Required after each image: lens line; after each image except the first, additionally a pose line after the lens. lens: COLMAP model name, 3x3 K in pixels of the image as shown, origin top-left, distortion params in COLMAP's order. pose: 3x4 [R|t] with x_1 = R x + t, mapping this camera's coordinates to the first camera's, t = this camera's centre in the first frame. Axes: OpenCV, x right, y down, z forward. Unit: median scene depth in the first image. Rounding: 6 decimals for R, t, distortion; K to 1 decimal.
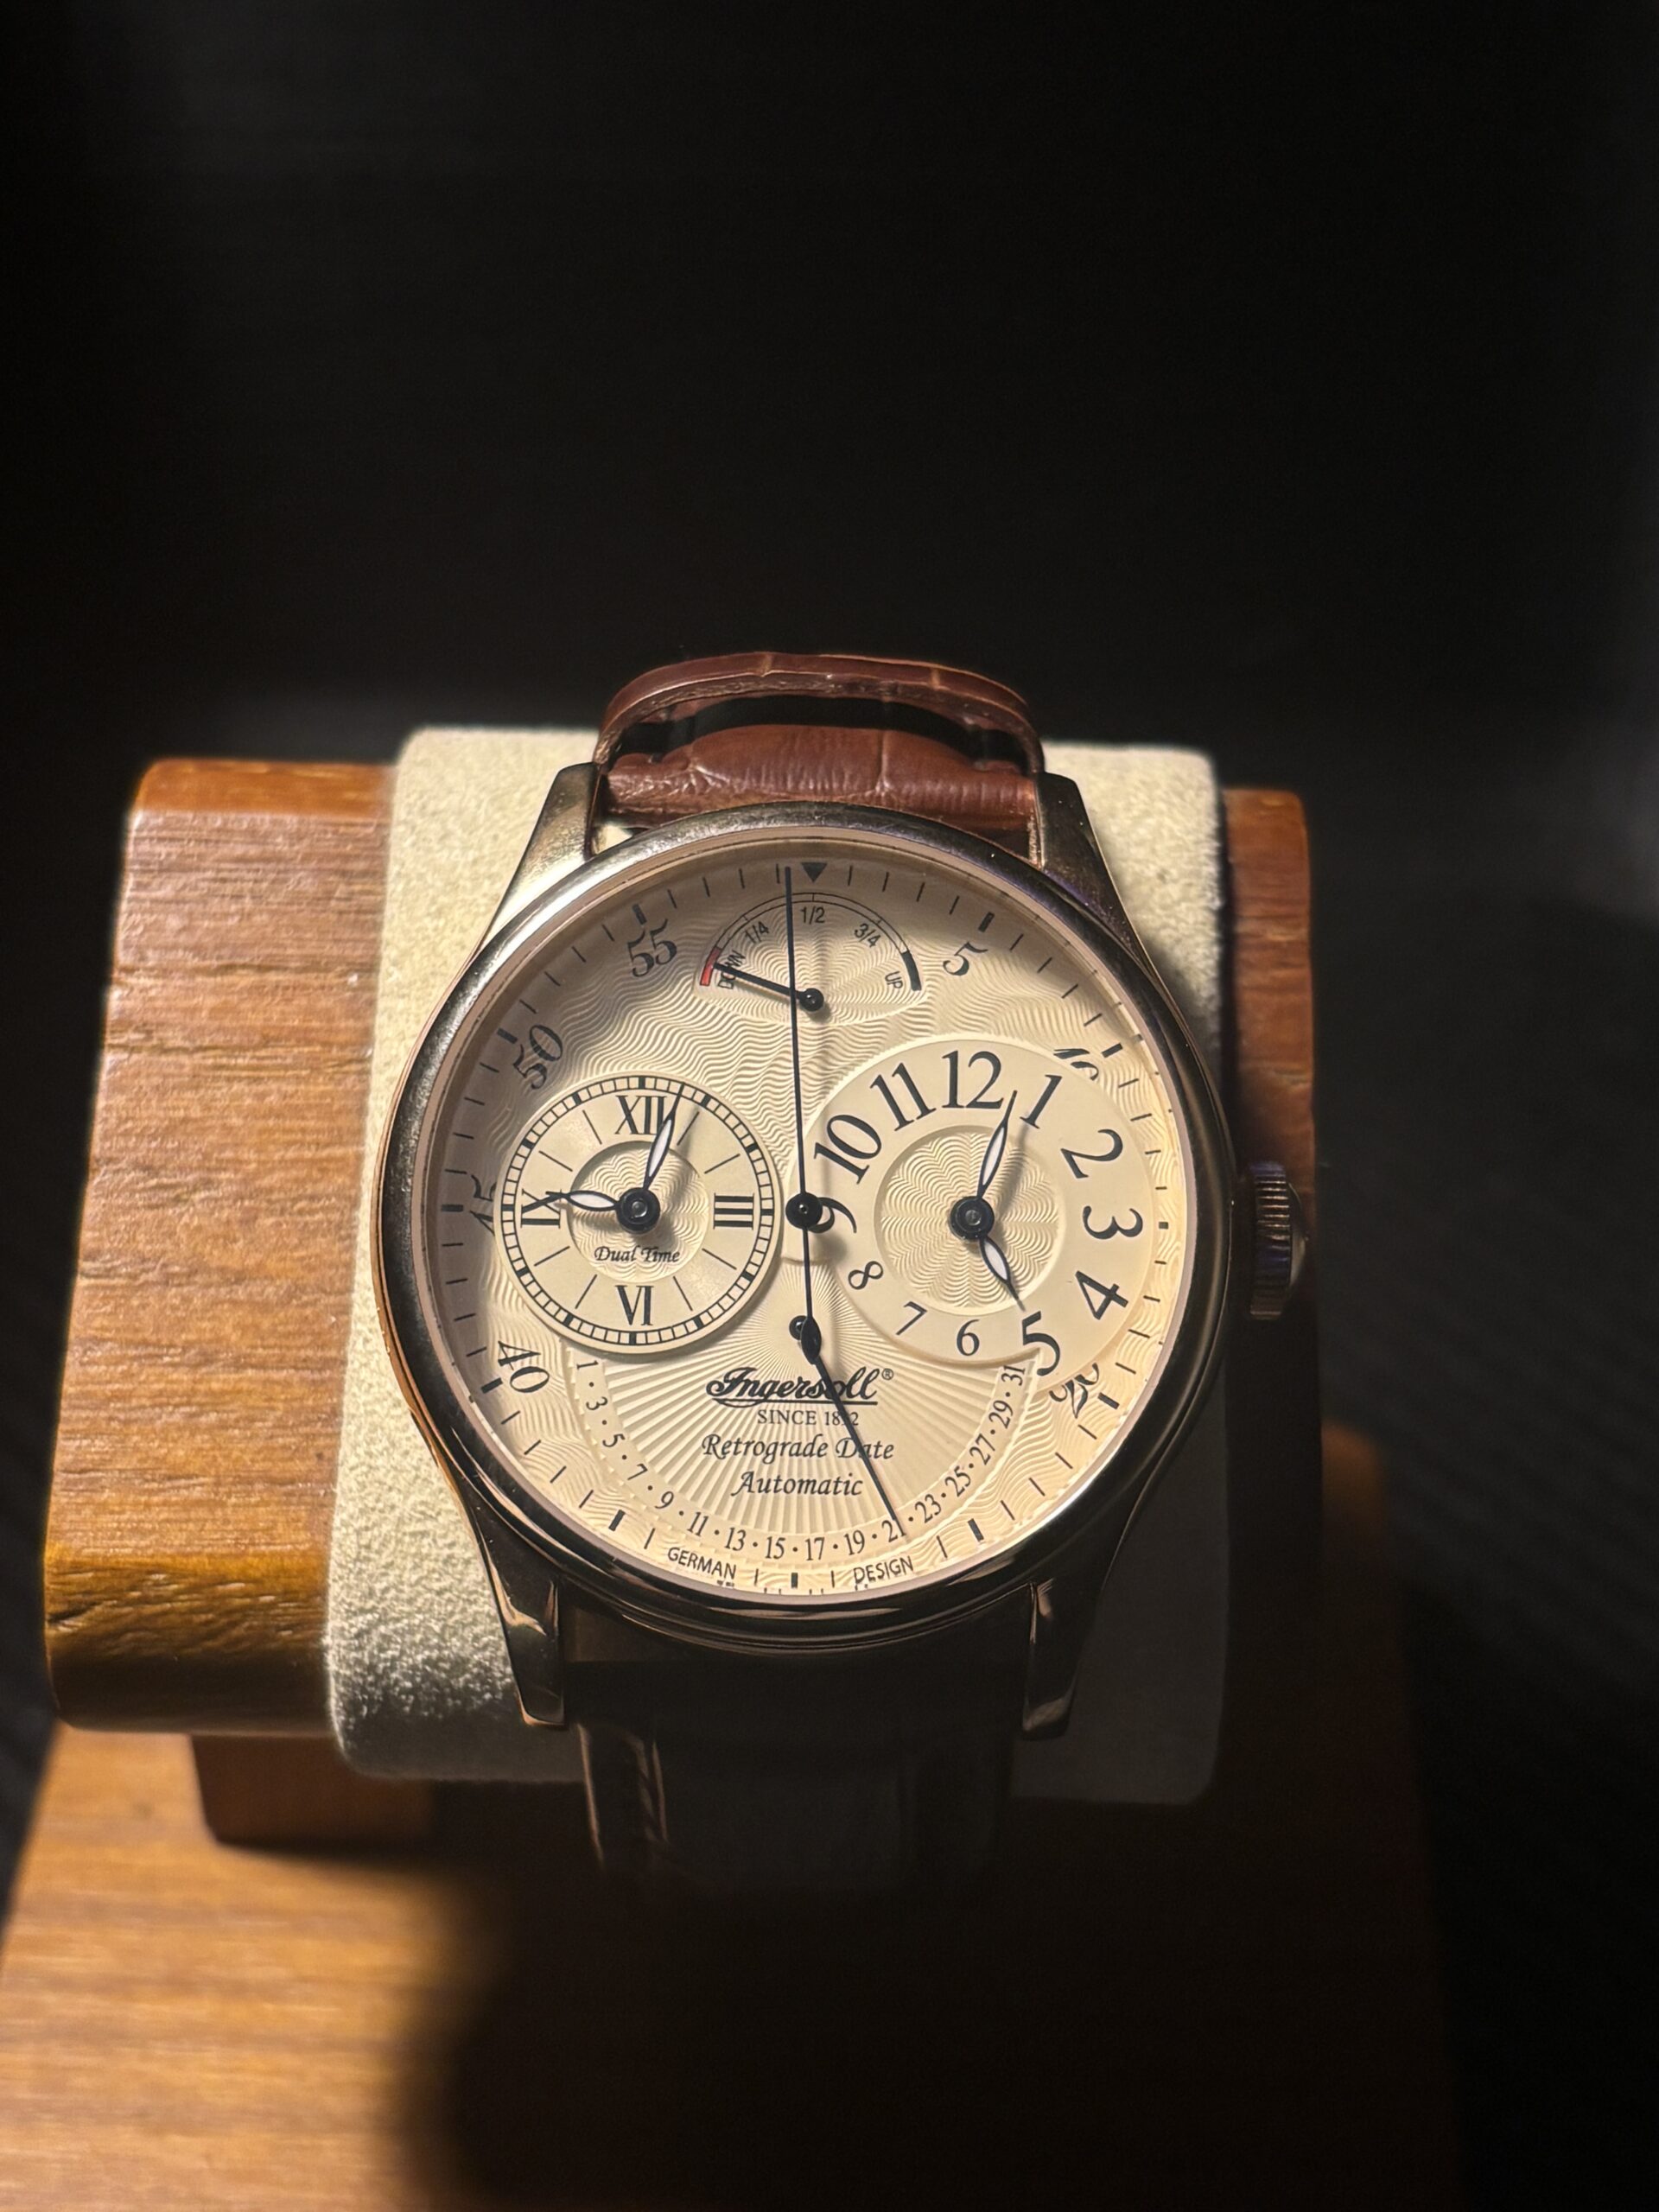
lens RADIAL K [[3282.5, 0, 832.4], [0, 3282.5, 1103.8], [0, 0, 1]] dist [0.020486, 0.000000]
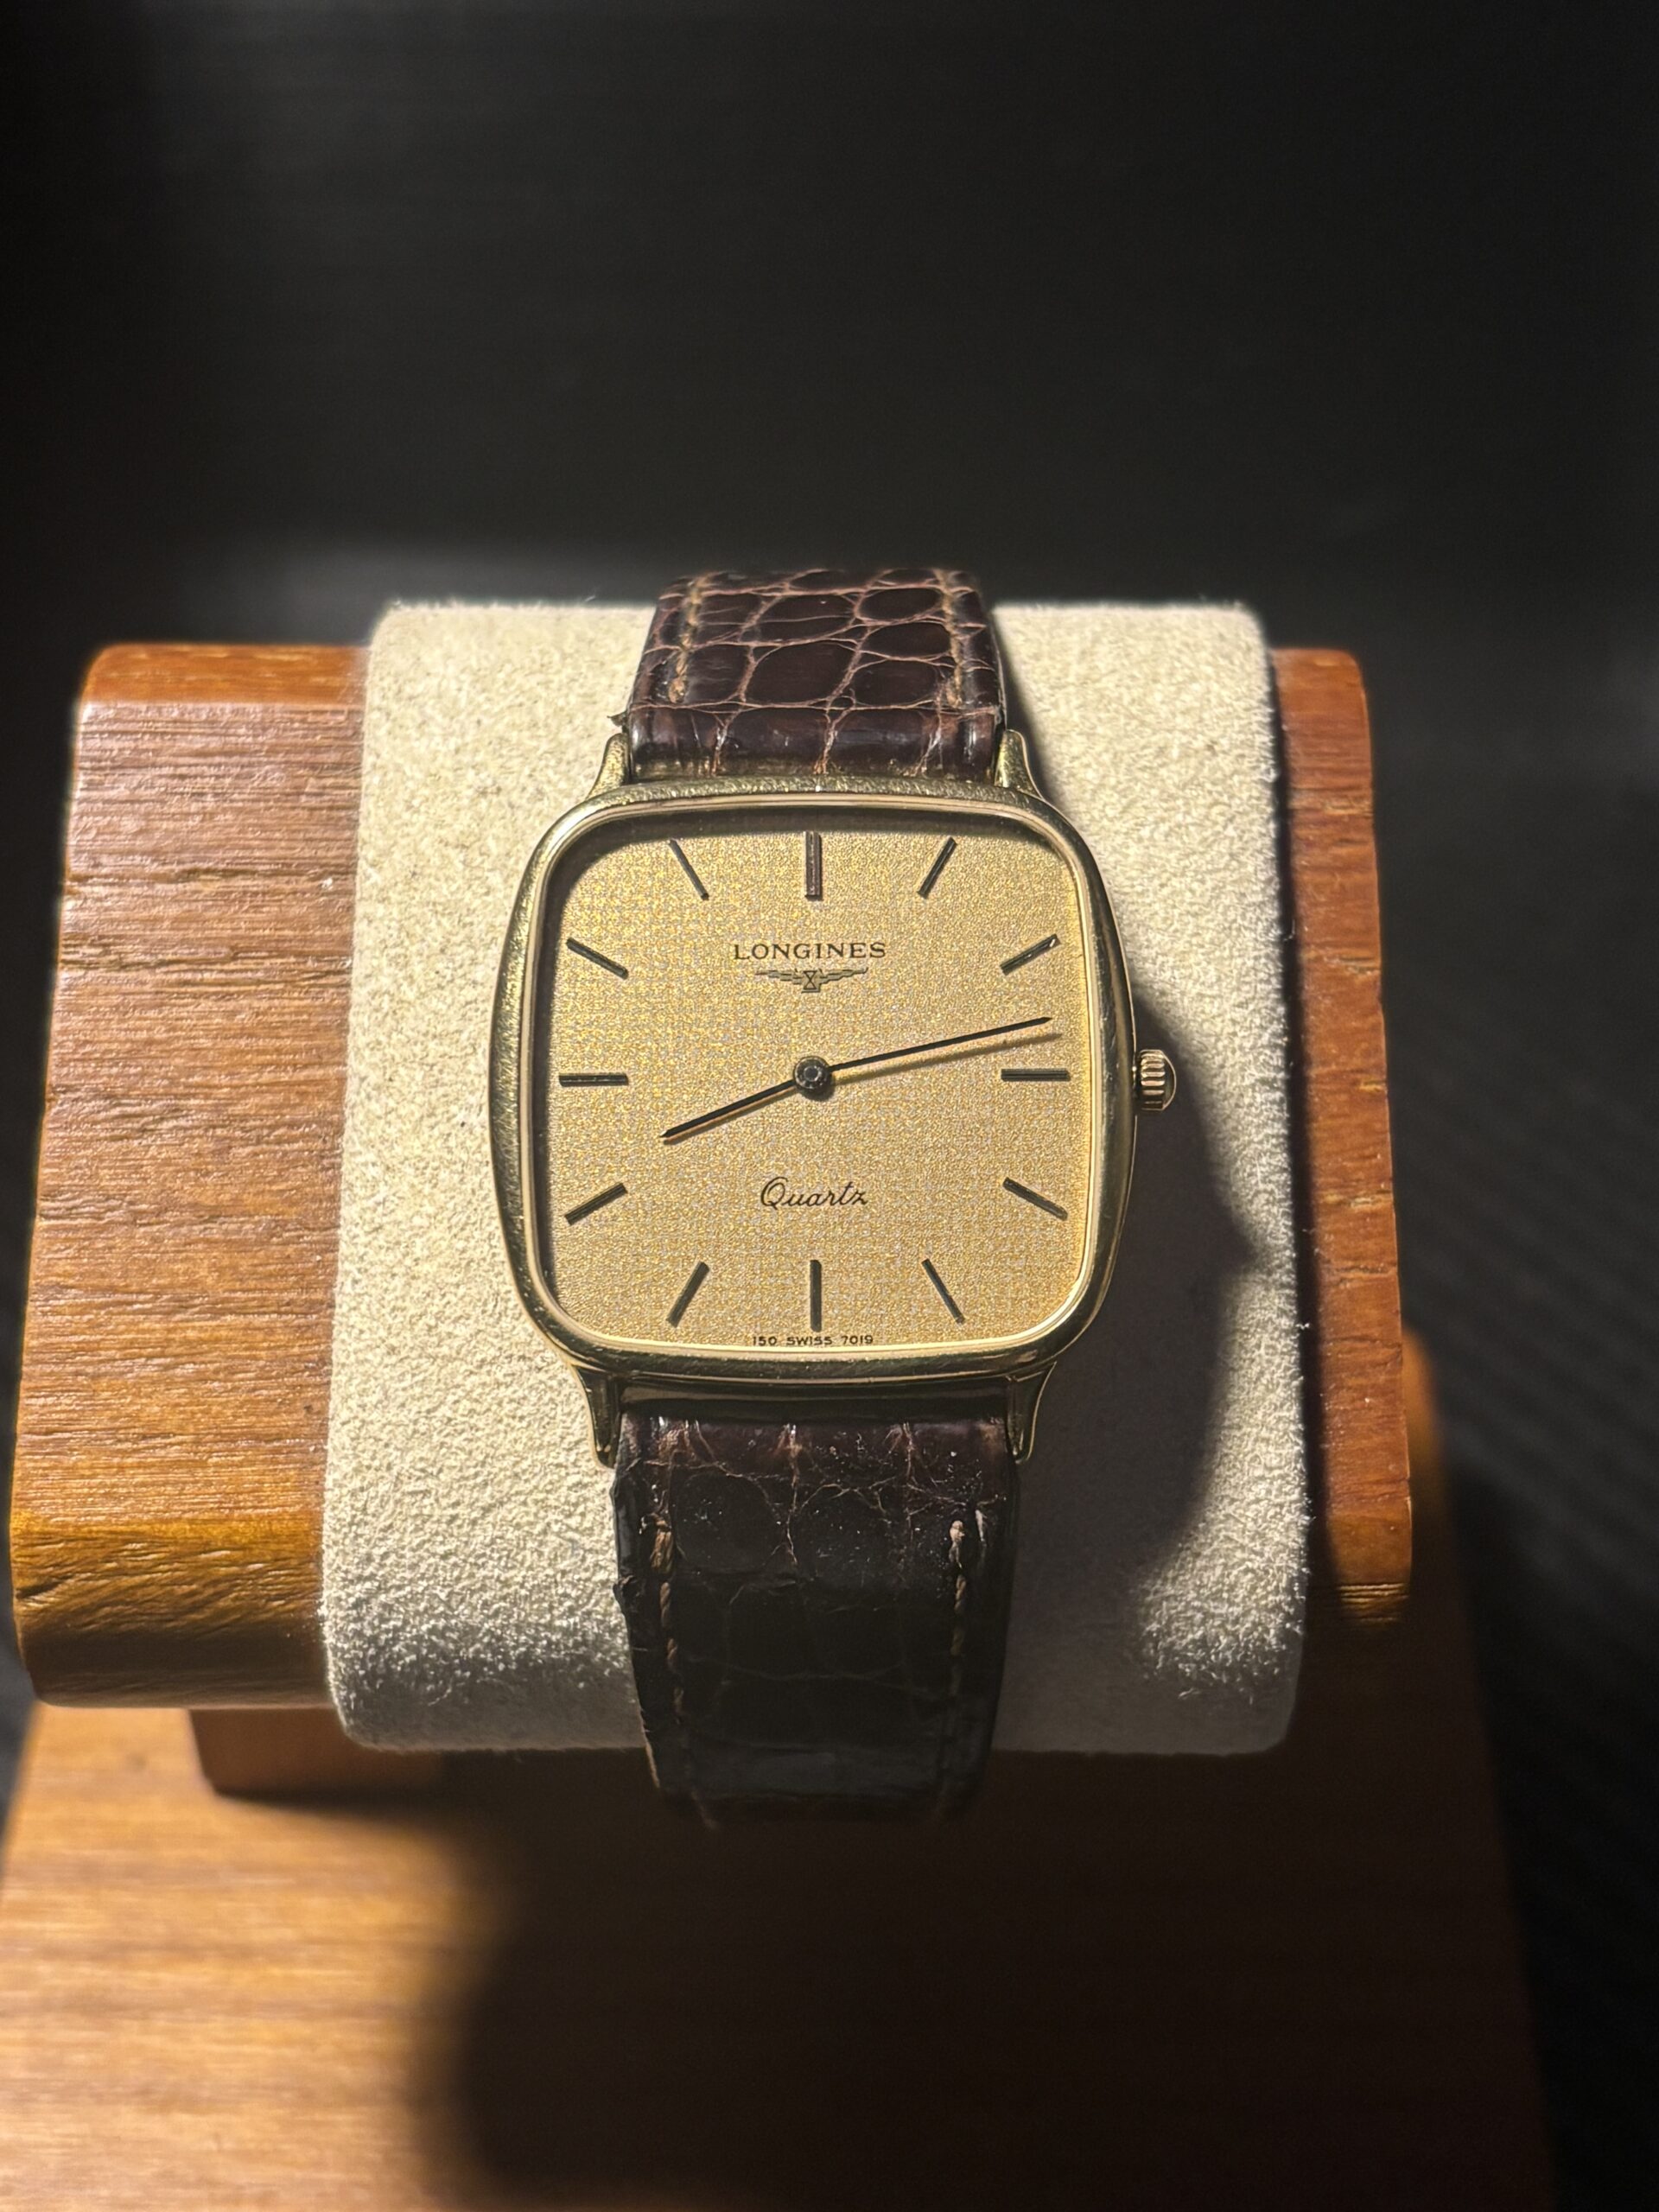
lens RADIAL K [[3093.8, 0, 825.3], [0, 3093.8, 1108.3], [0, 0, 1]] dist [0.017672, 0.000000]
pose [[0.999631, -0.025653, 0.008977, -0.017154], [0.025180, 0.998468, 0.049279, -0.014268], [-0.010227, -0.049035, 0.998745, 0.136820]]
